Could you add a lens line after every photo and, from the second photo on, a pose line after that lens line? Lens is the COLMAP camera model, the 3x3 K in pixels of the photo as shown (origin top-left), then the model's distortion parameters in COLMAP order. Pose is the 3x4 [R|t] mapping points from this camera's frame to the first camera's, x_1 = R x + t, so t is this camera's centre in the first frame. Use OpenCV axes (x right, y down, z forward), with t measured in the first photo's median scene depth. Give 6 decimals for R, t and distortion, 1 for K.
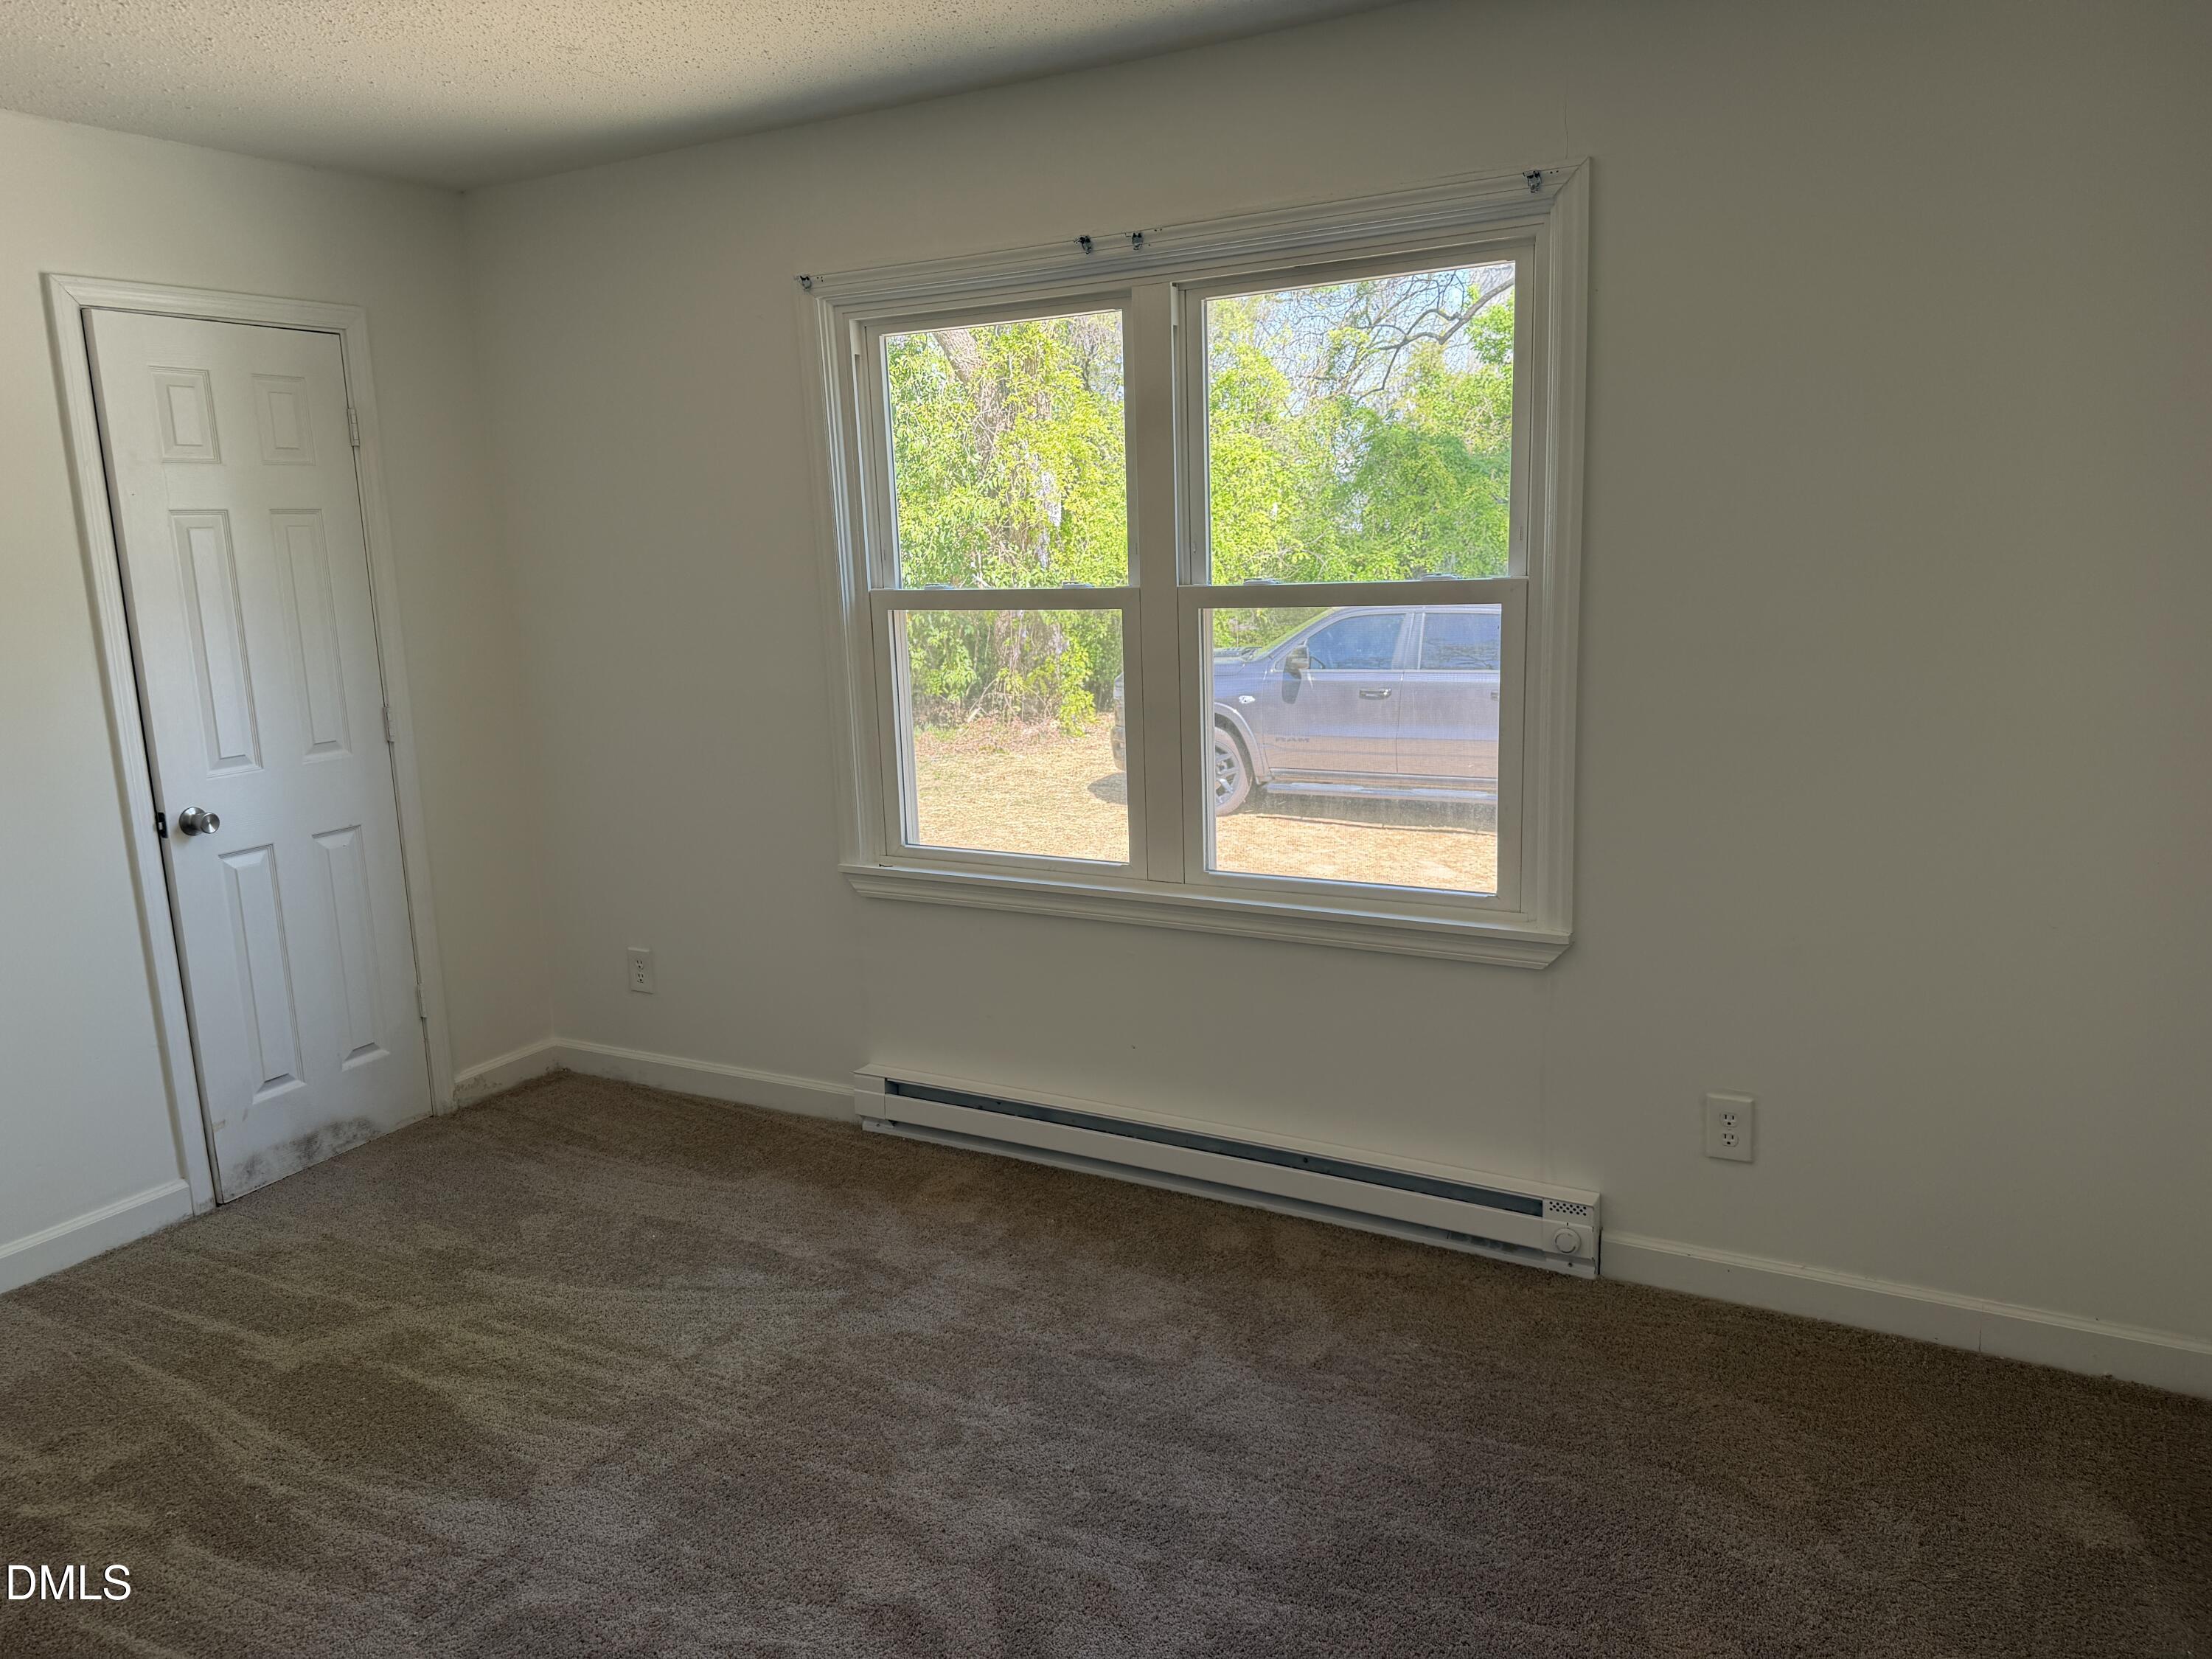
lens RADIAL K [[1570.7, 0, 1104.4], [0, 1570.7, 825.0], [0, 0, 1]] dist [0.034833, -0.042687]
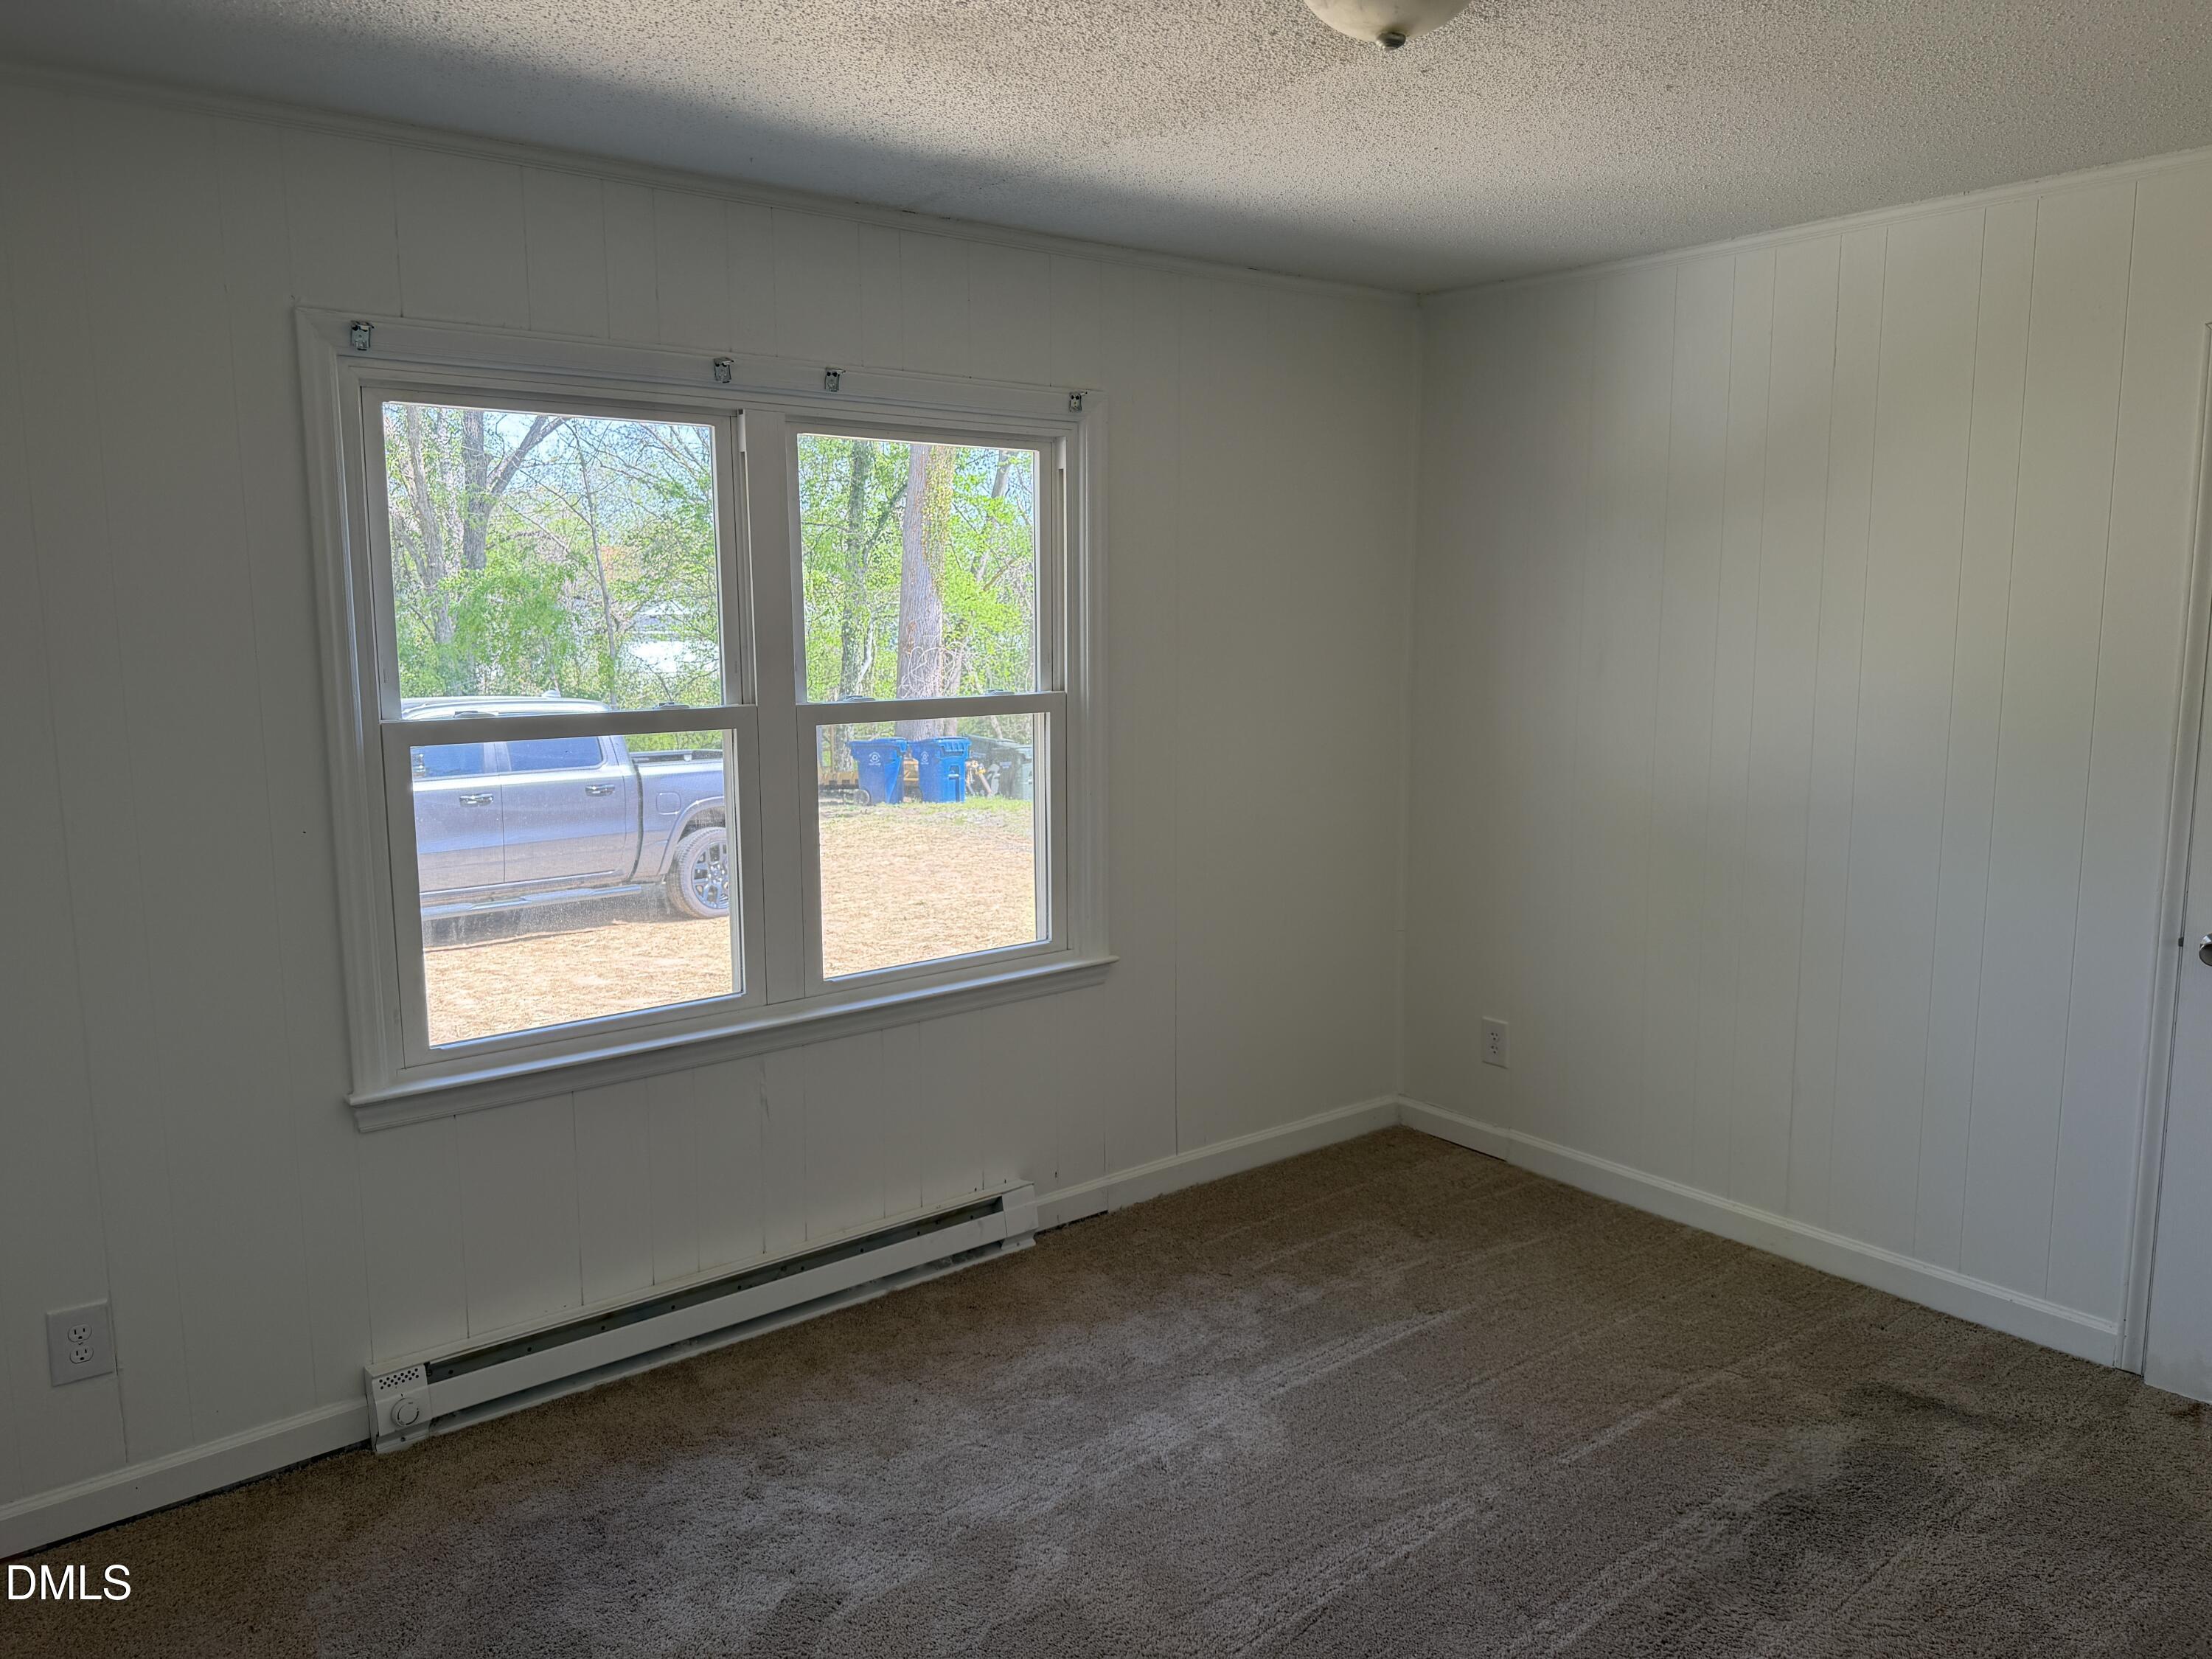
lens RADIAL K [[1570.7, 0, 991.8], [0, 1570.7, 846.6], [0, 0, 1]] dist [0.034833, -0.042687]
pose [[0.367502, -0.088922, 0.925762, -0.872169], [0.178366, 0.983679, 0.023679, -0.063501], [-0.912758, 0.156423, 0.377364, 0.517569]]
